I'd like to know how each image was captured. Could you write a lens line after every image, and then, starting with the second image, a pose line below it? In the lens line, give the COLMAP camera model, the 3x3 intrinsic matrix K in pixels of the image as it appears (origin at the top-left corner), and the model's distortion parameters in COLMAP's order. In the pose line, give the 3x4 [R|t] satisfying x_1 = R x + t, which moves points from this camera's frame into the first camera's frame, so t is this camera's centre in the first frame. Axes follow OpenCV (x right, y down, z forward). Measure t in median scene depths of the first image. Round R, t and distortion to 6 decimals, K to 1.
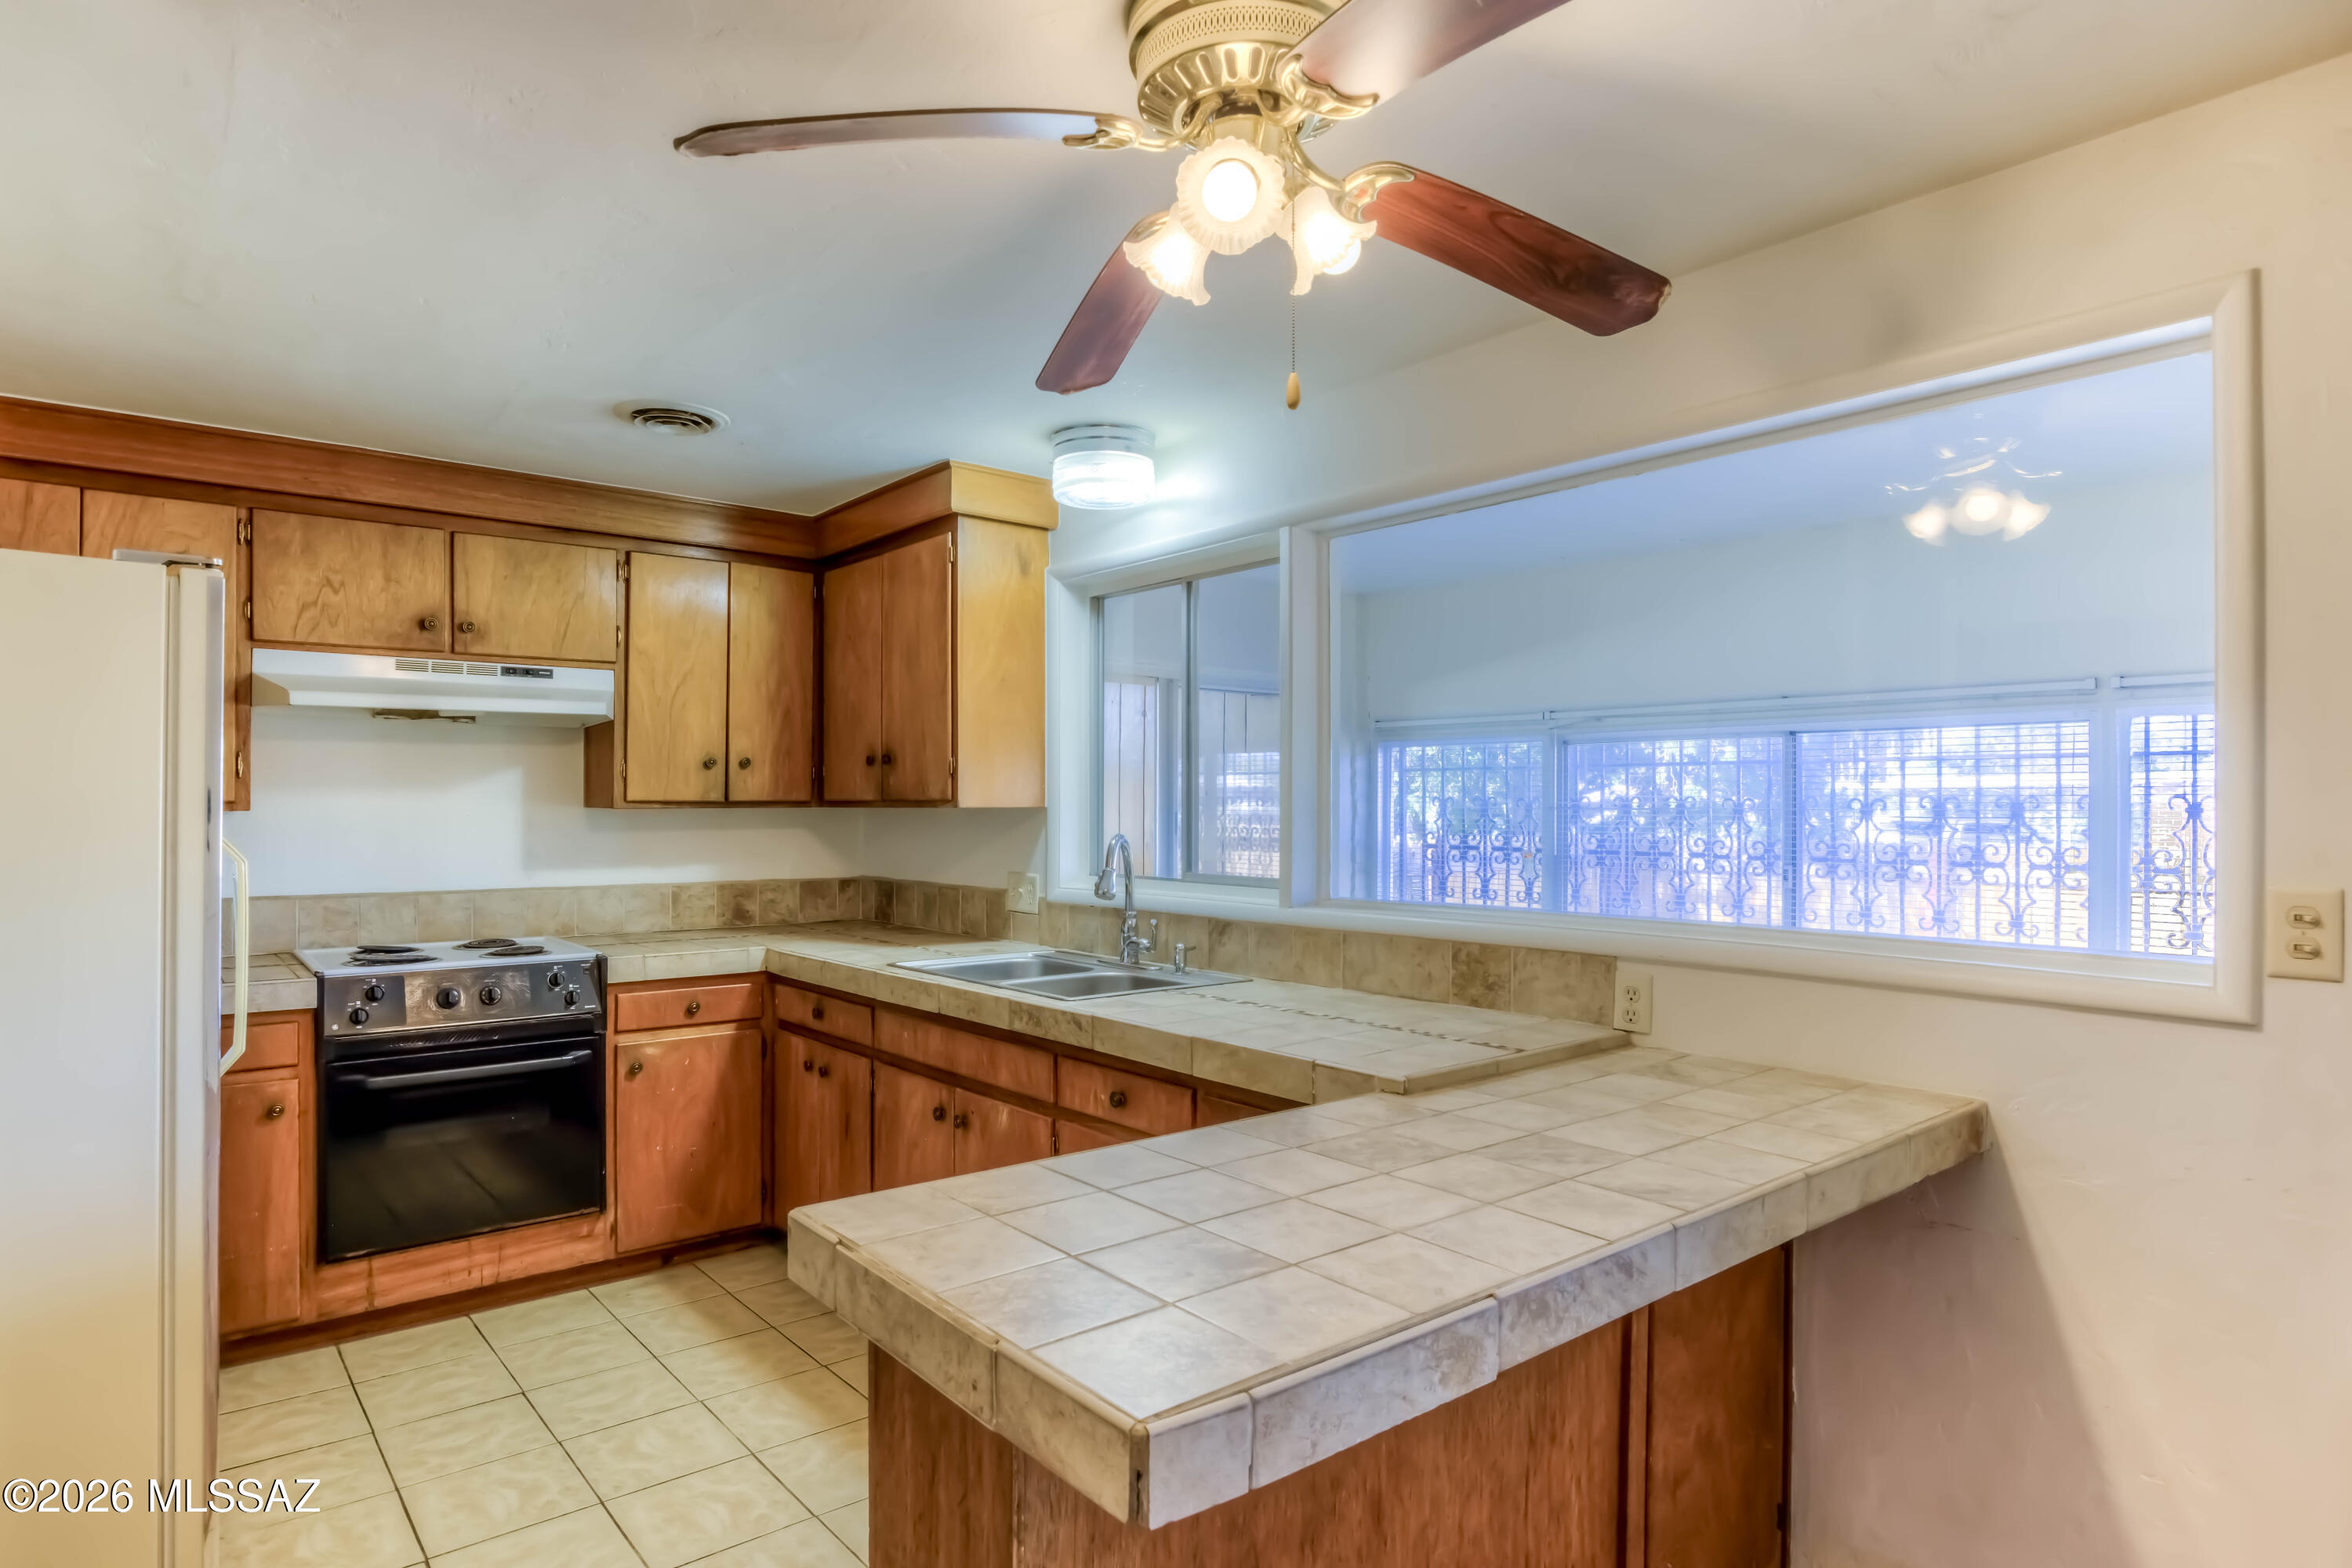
lens RADIAL K [[1300.5, 0, 1170.7], [0, 1300.5, 794.4], [0, 0, 1]] dist [-0.015156, 0.000272]
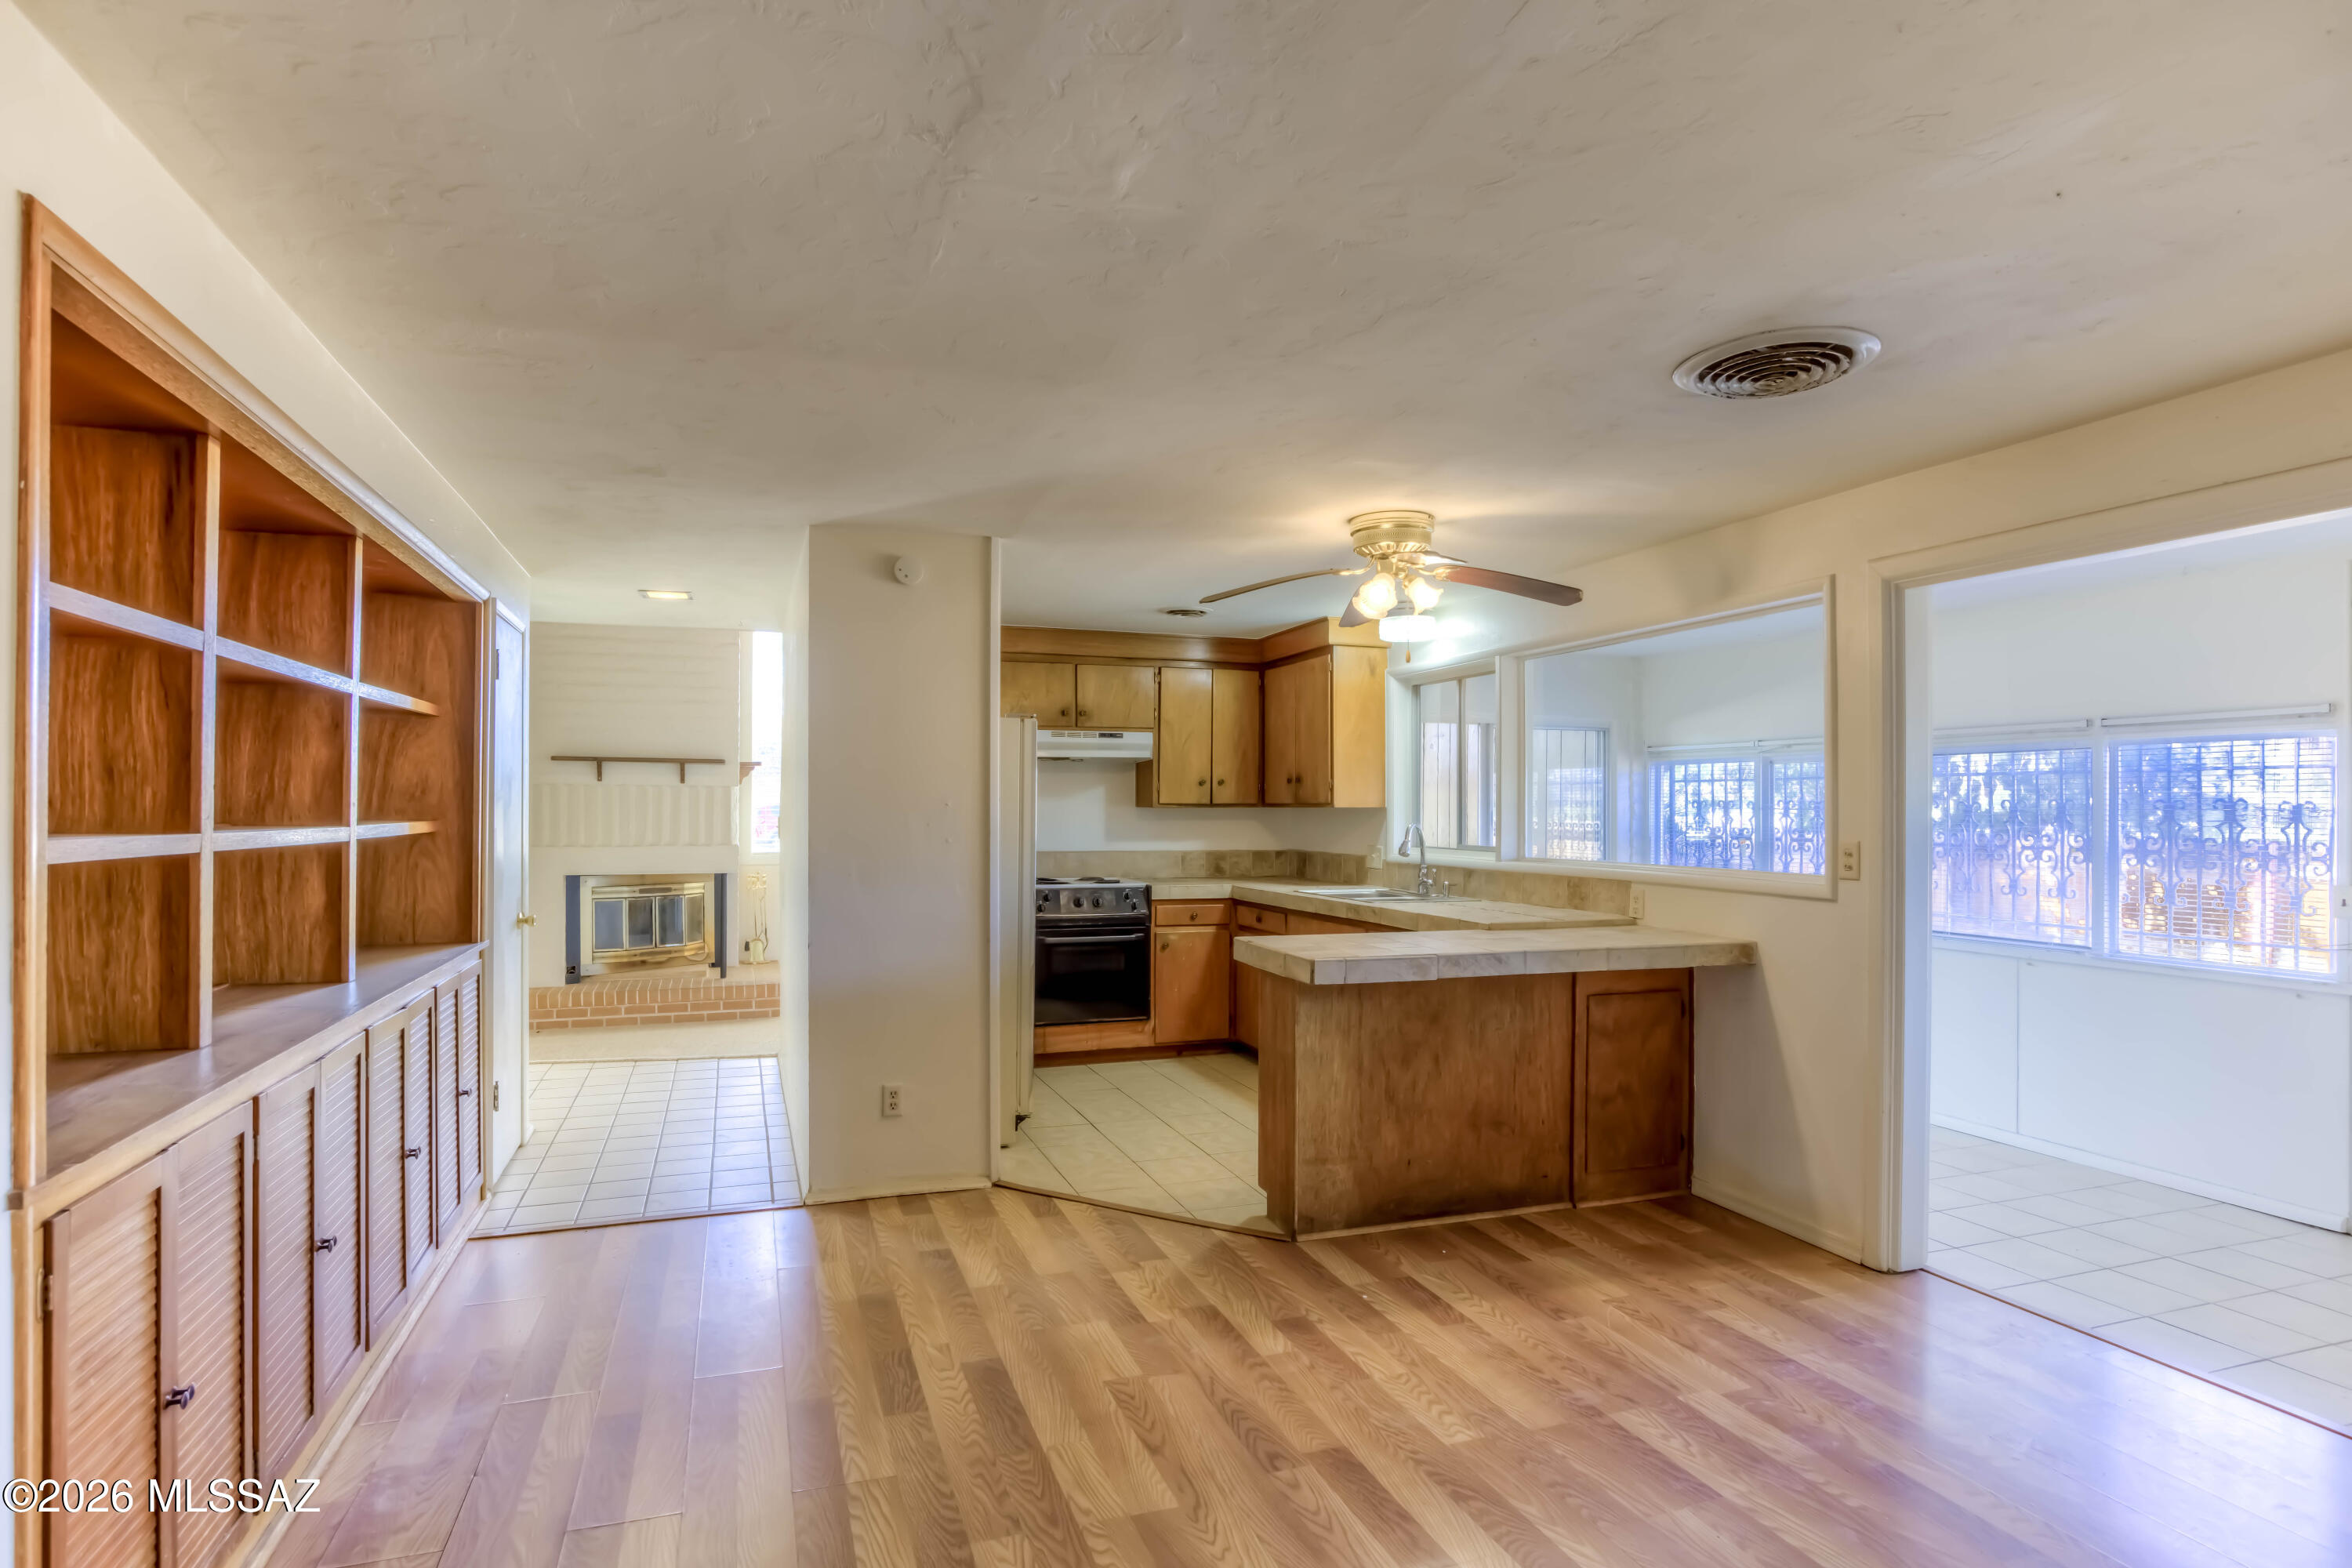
lens RADIAL K [[1300.5, 0, 1170.7], [0, 1300.5, 794.4], [0, 0, 1]] dist [-0.015156, 0.000272]
pose [[0.936570, -0.000880, -0.350480, 0.248131], [-0.000386, 0.999994, -0.003543, -0.001418], [0.350481, 0.003453, 0.936563, -0.741357]]
